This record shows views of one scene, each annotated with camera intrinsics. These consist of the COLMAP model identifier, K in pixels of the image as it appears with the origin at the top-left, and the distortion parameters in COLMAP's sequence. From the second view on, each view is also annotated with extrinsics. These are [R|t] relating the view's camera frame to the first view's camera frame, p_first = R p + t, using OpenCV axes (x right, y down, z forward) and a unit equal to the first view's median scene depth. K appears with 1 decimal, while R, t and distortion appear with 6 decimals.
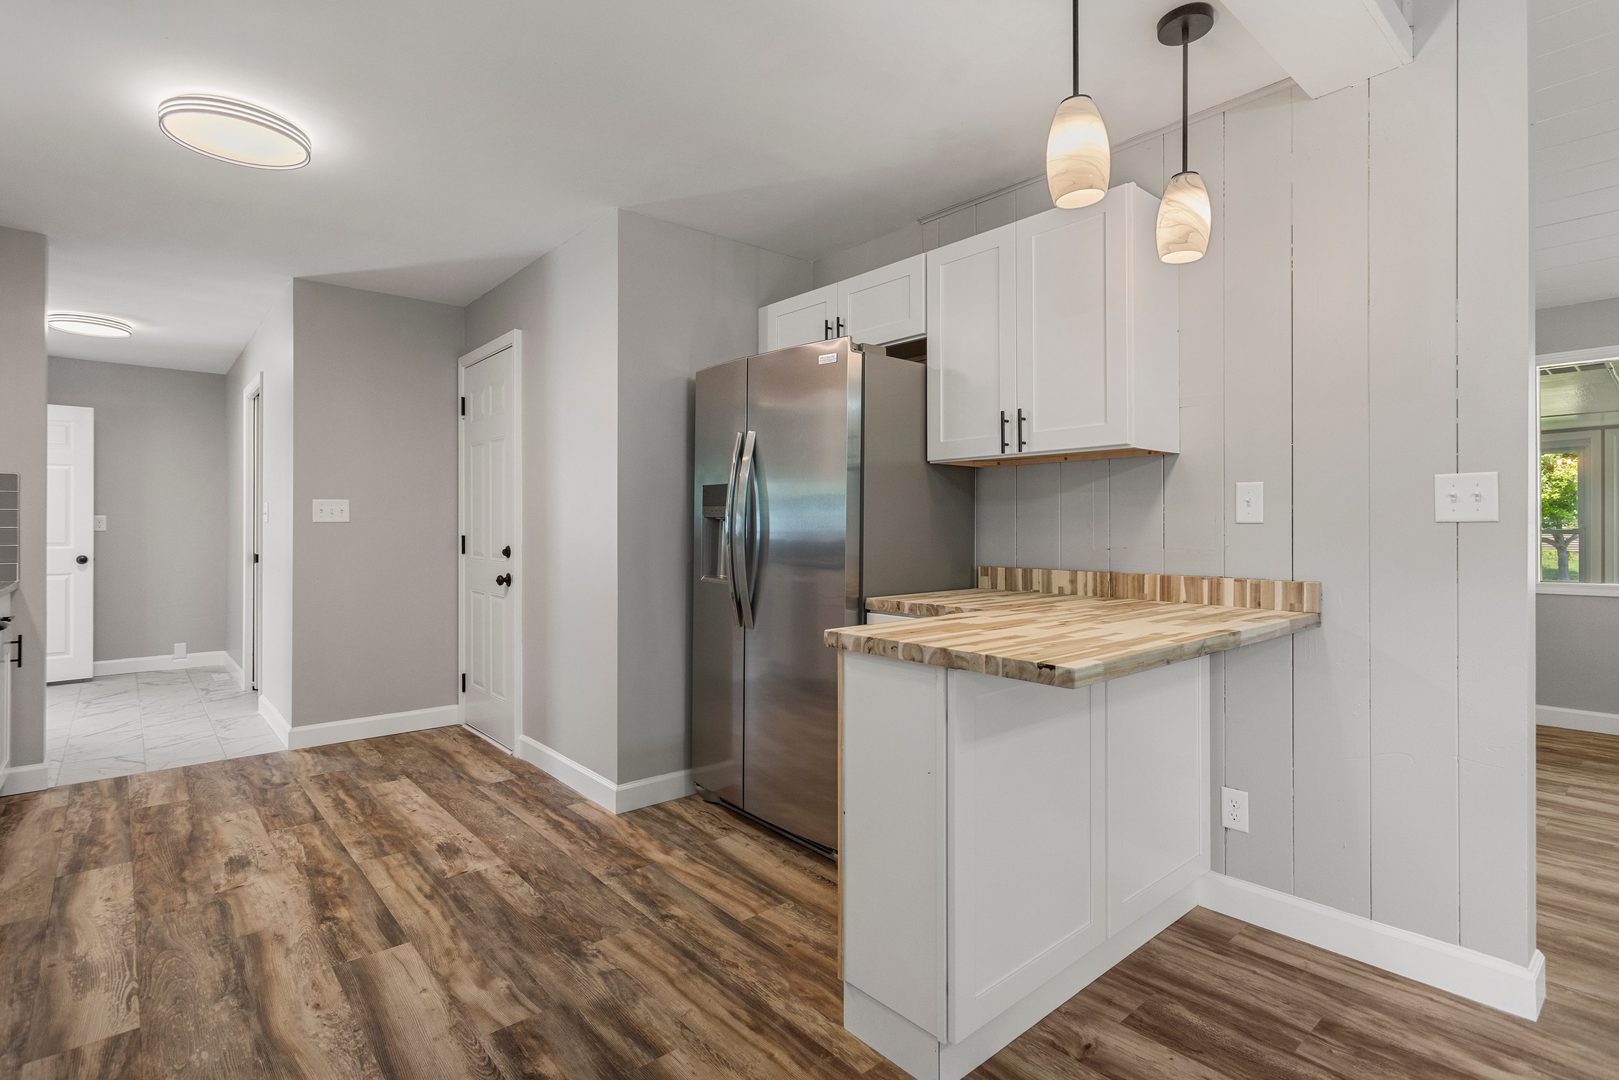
lens RADIAL K [[790.1, 0, 812.0], [0, 790.1, 520.8], [0, 0, 1]] dist [0.002447, 0.000397]
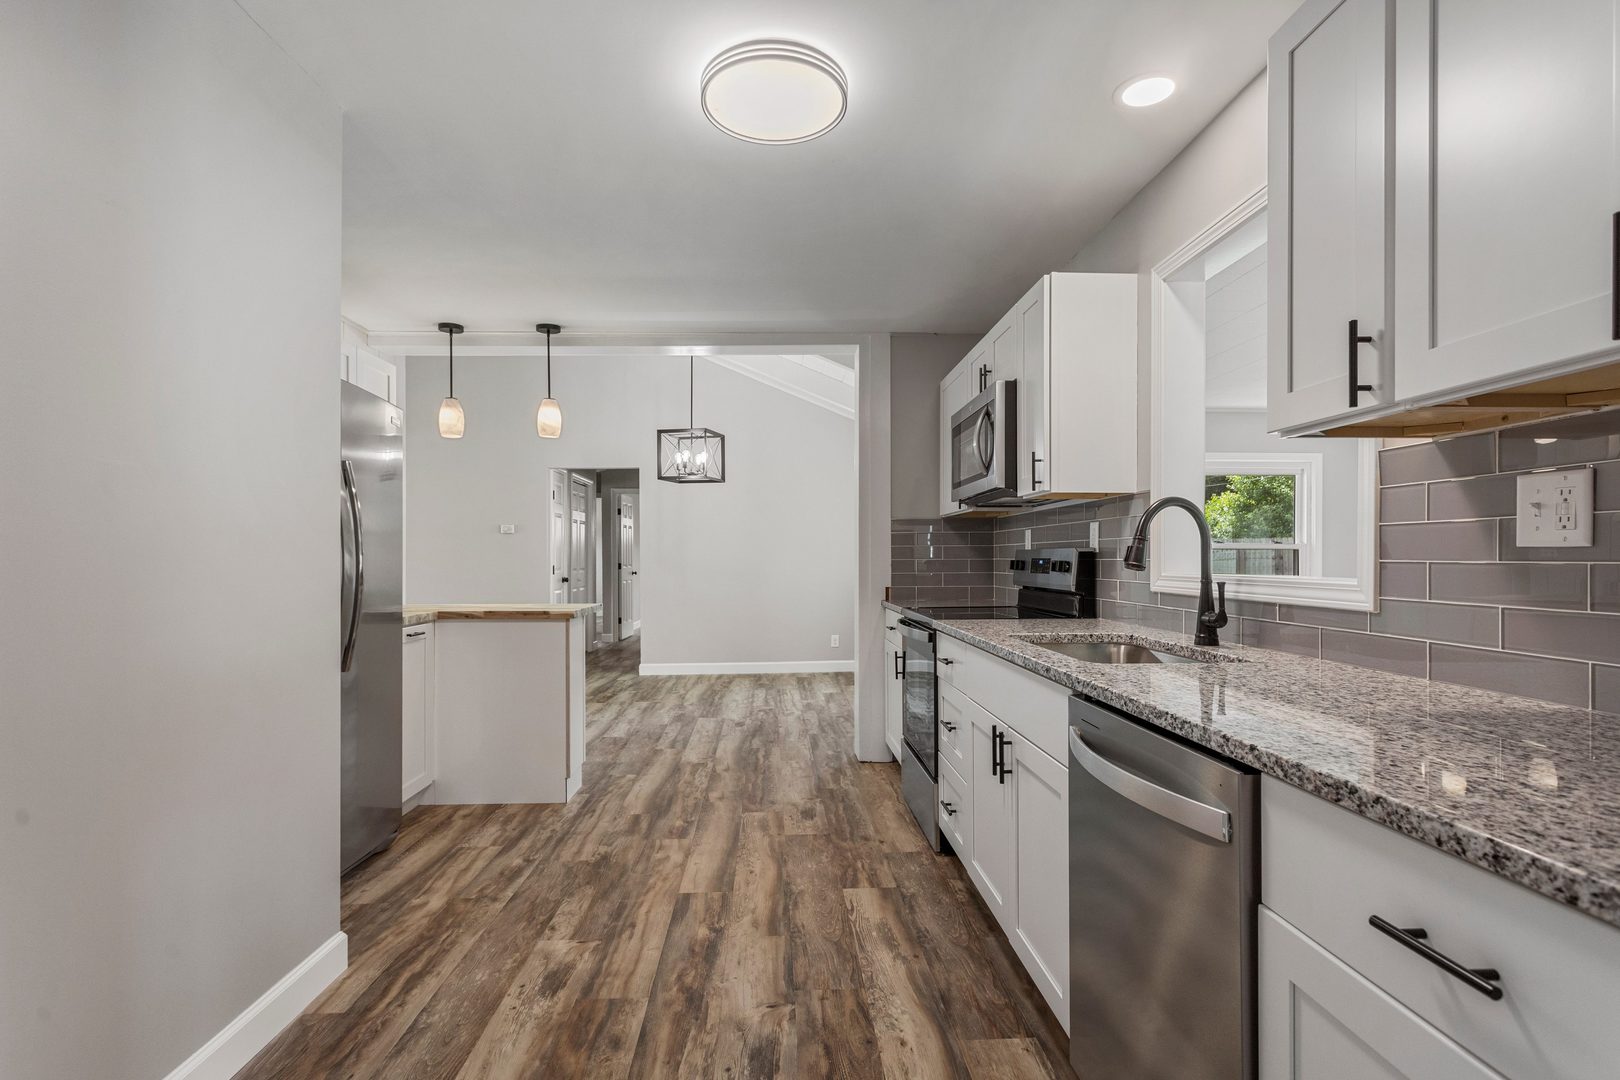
lens RADIAL K [[771.2, 0, 806.7], [0, 771.2, 563.3], [0, 0, 1]] dist [-0.000561, 0.000696]
pose [[-0.782673, -0.001159, 0.622432, -1.236546], [-0.001055, 0.999999, 0.000535, 0.010025], [-0.622432, -0.000238, -0.782674, 1.587598]]
